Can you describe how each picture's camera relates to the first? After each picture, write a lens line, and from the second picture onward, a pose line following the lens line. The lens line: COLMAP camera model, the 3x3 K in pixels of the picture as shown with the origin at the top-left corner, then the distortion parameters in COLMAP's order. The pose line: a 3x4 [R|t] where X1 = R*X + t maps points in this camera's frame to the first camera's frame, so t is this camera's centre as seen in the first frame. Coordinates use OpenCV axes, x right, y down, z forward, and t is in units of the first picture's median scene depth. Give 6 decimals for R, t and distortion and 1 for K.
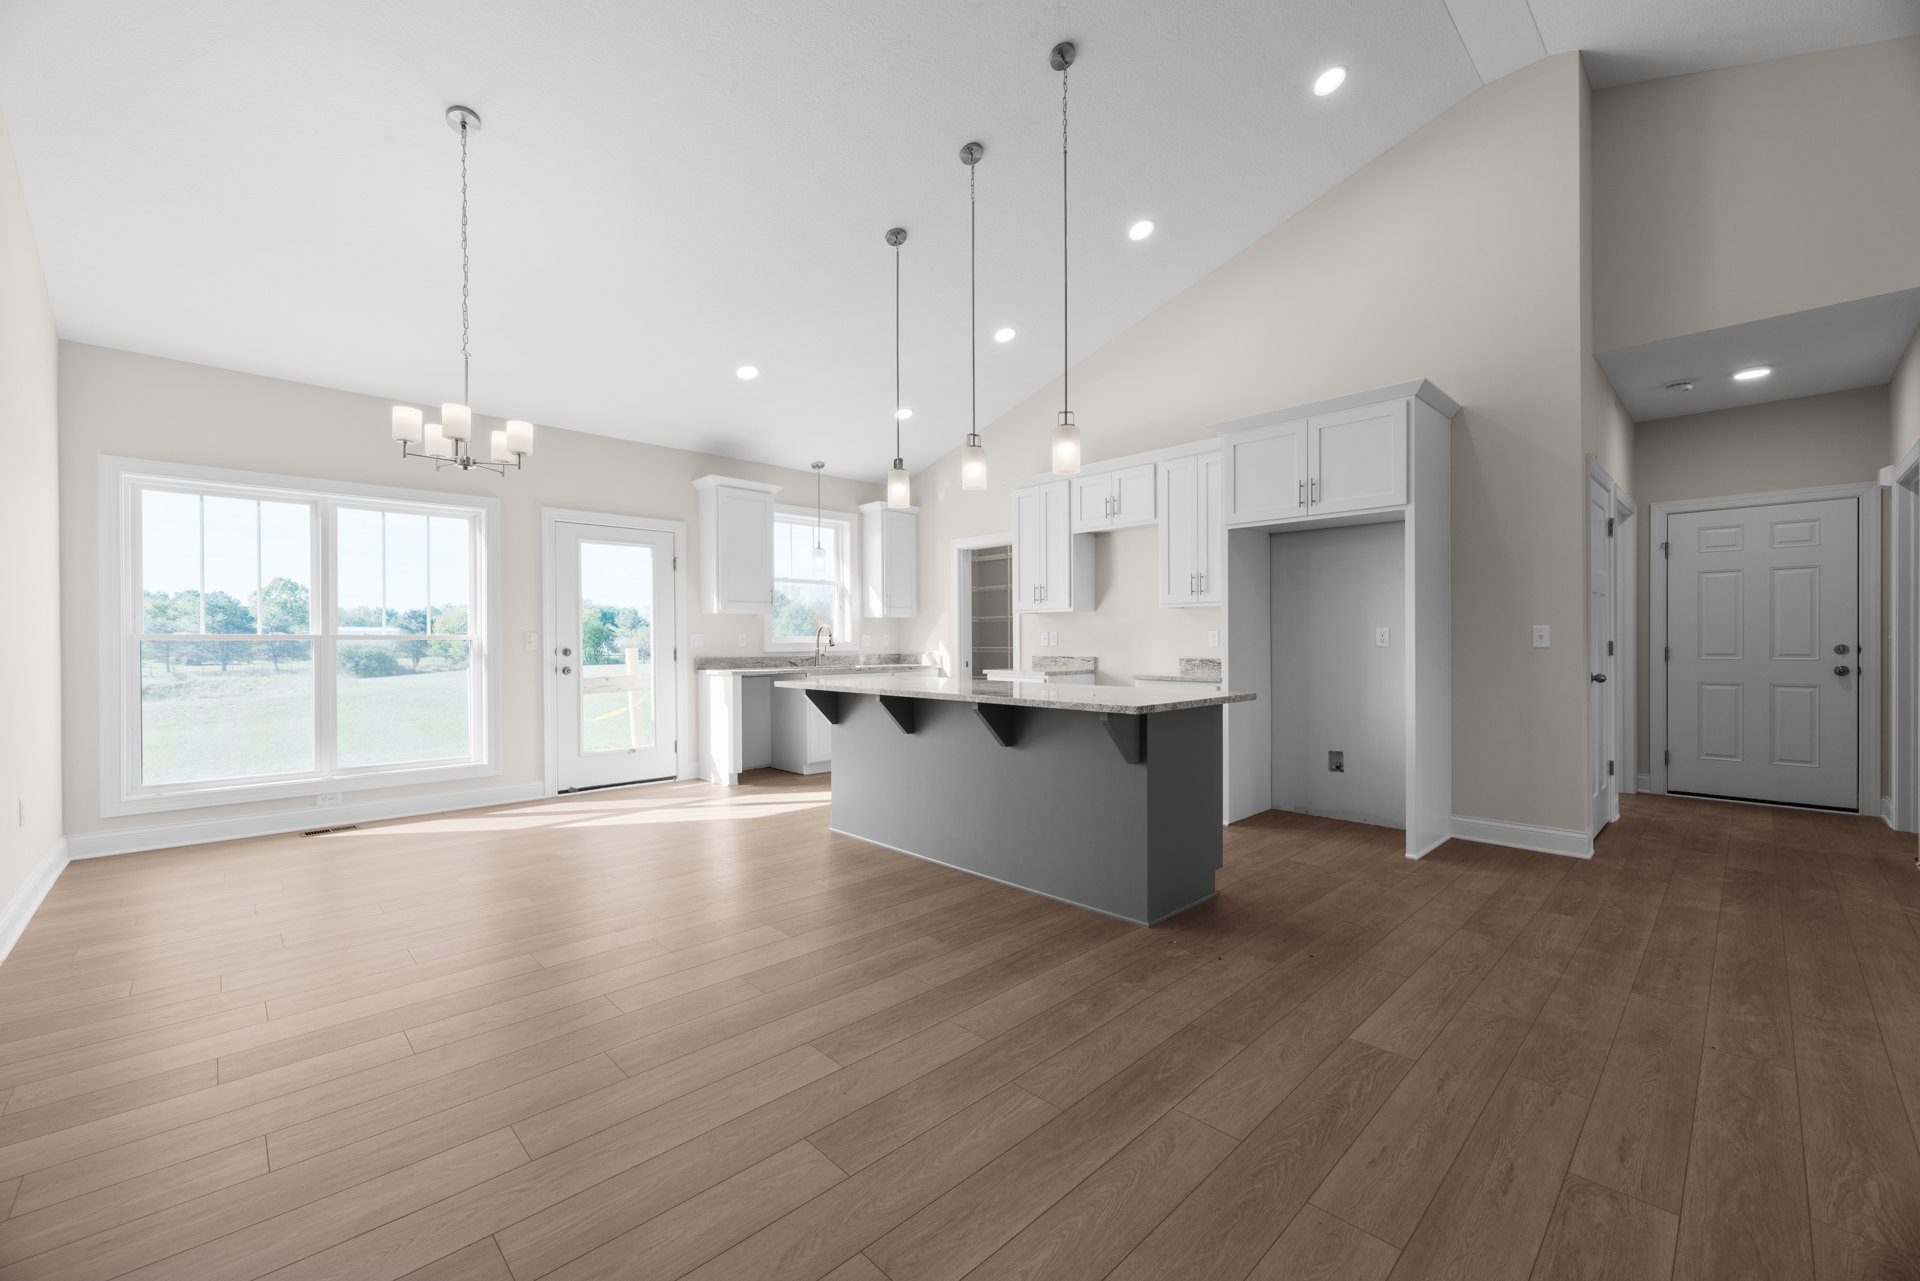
lens RADIAL K [[770.8, 0, 960.0], [0, 770.8, 640.5], [0, 0, 1]] dist [-0.002069, 0.000121]
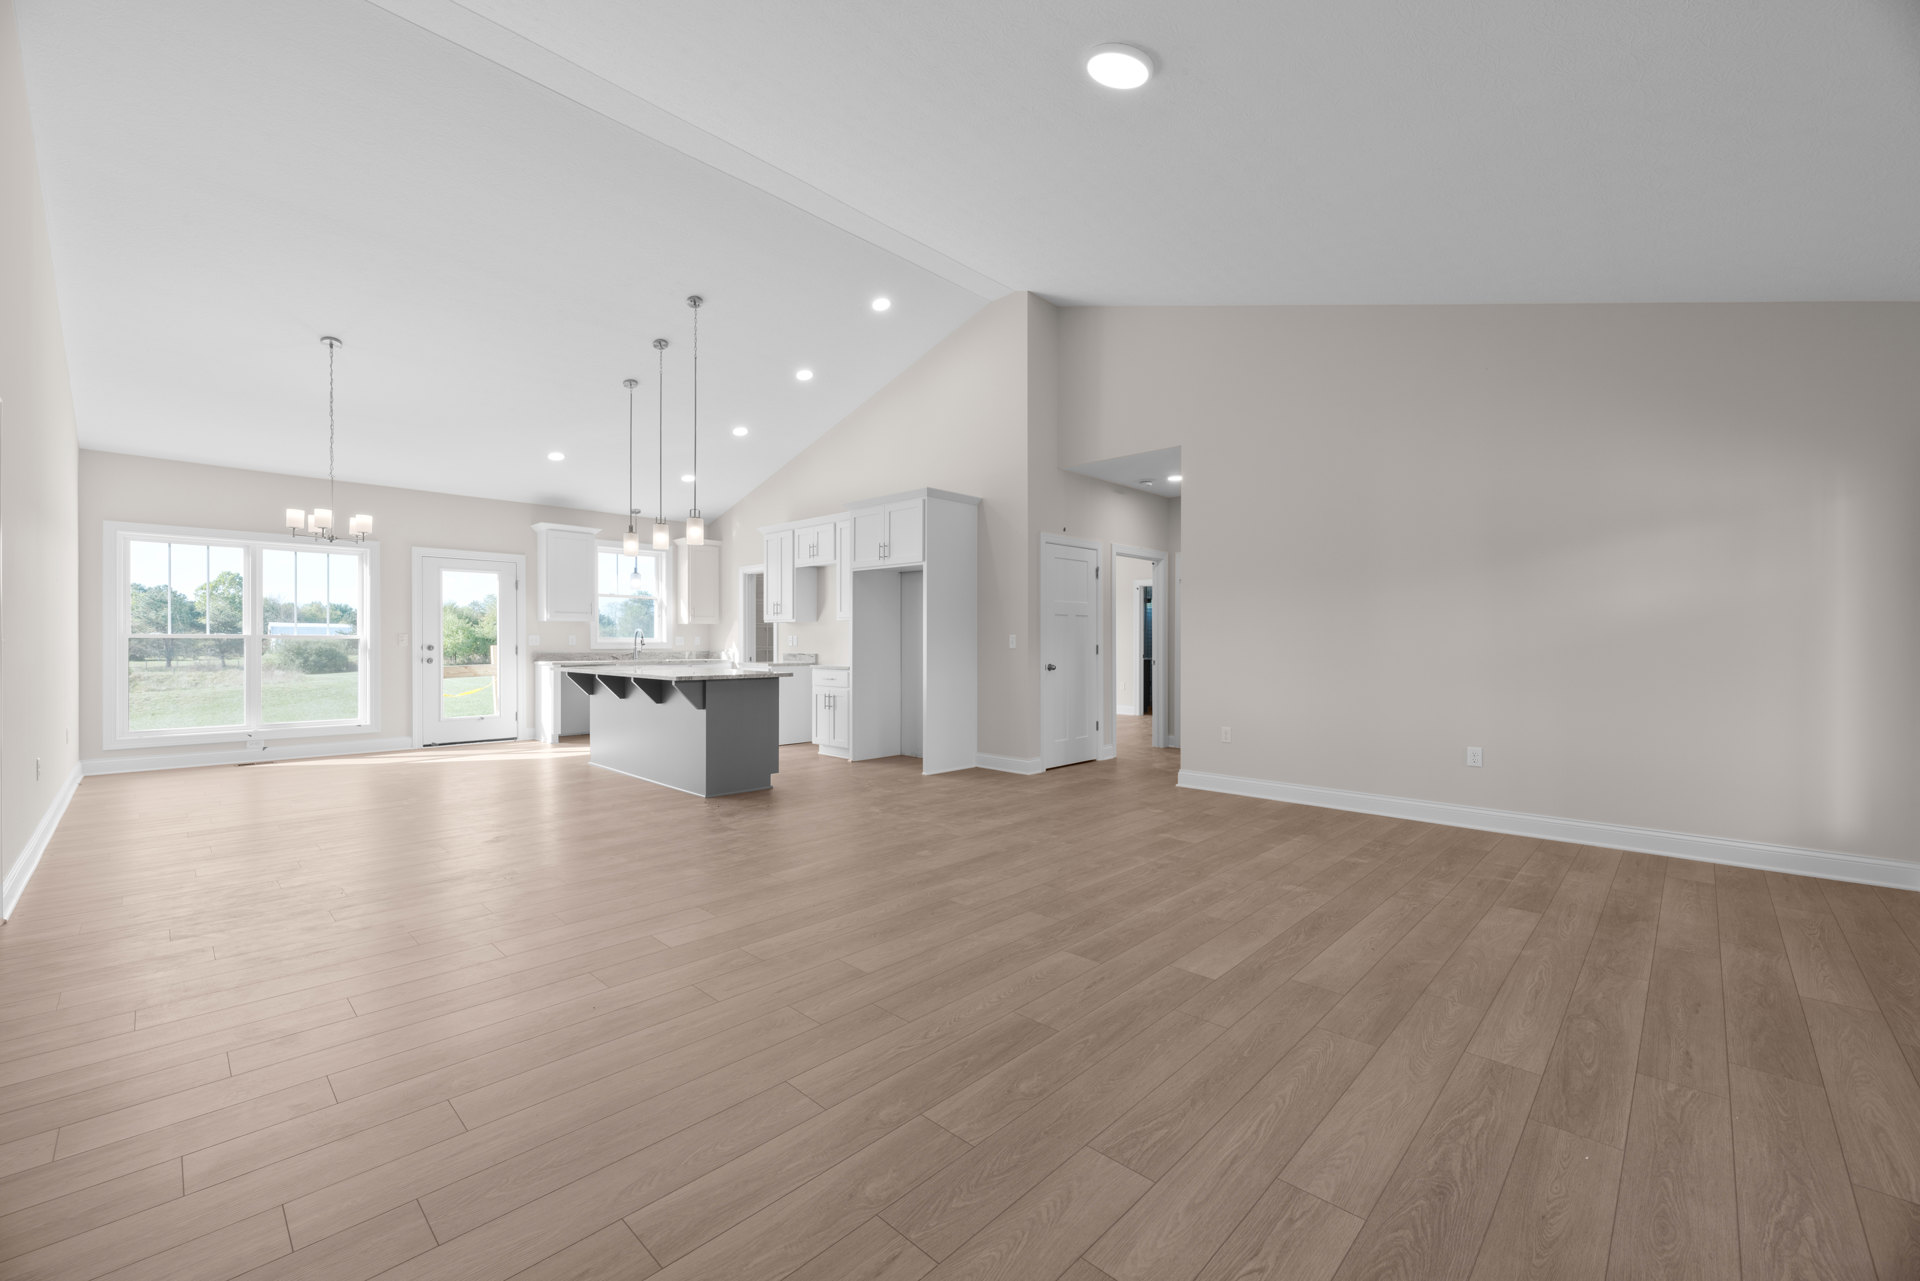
lens RADIAL K [[770.8, 0, 960.0], [0, 770.8, 640.5], [0, 0, 1]] dist [-0.002069, 0.000121]
pose [[0.999292, 0.006953, 0.036979, 0.413945], [-0.006930, 0.999976, -0.000753, -0.004134], [-0.036983, 0.000496, 0.999316, -0.458608]]
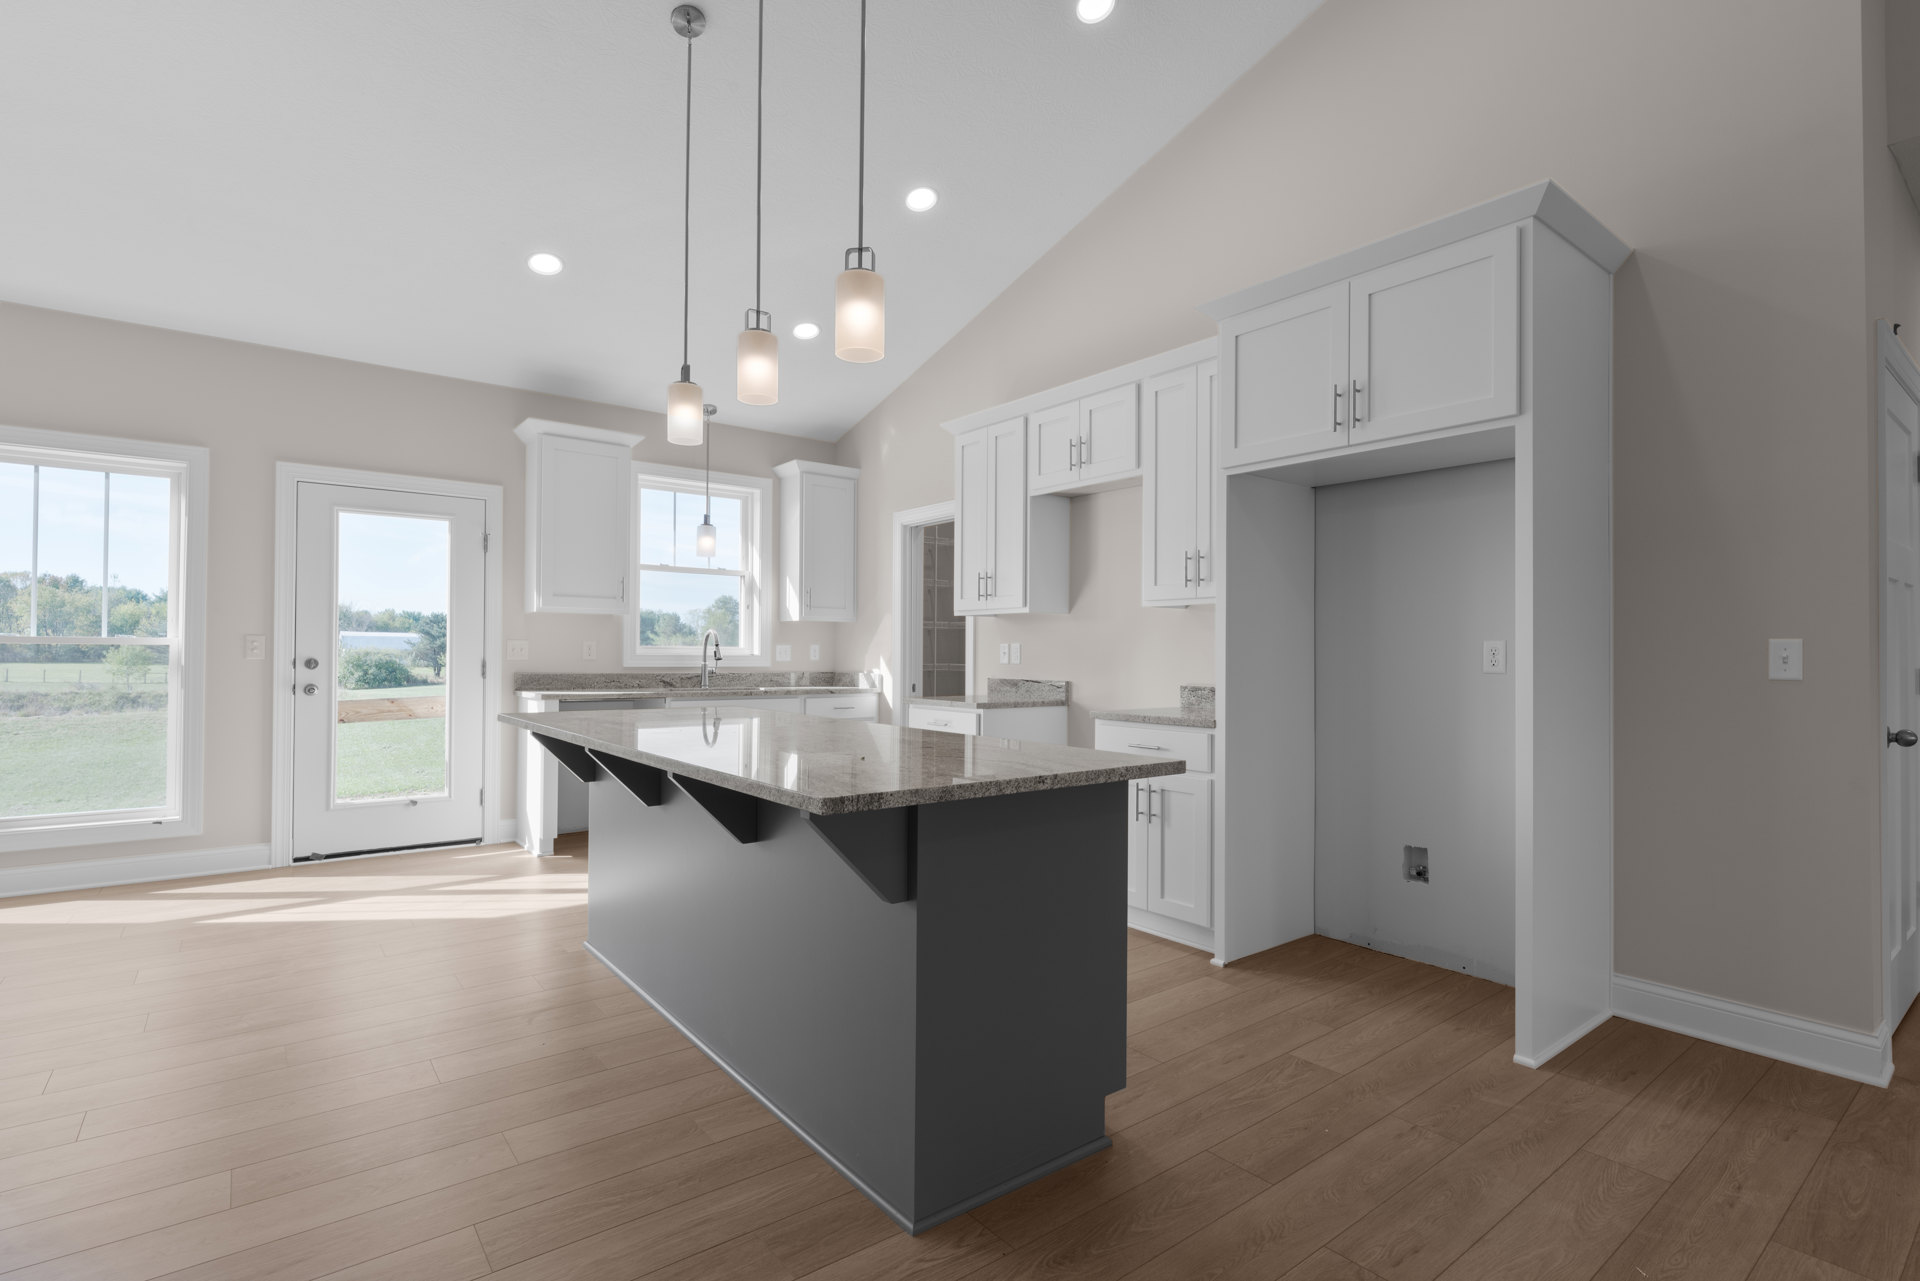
lens RADIAL K [[911.5, 0, 960.0], [0, 911.5, 640.5], [0, 0, 1]] dist [-0.002761, 0.000718]
pose [[0.994609, 0.010529, -0.103160, 0.174686], [-0.012121, 0.999817, -0.014815, -0.001278], [0.102985, 0.015985, 0.994554, 0.217858]]
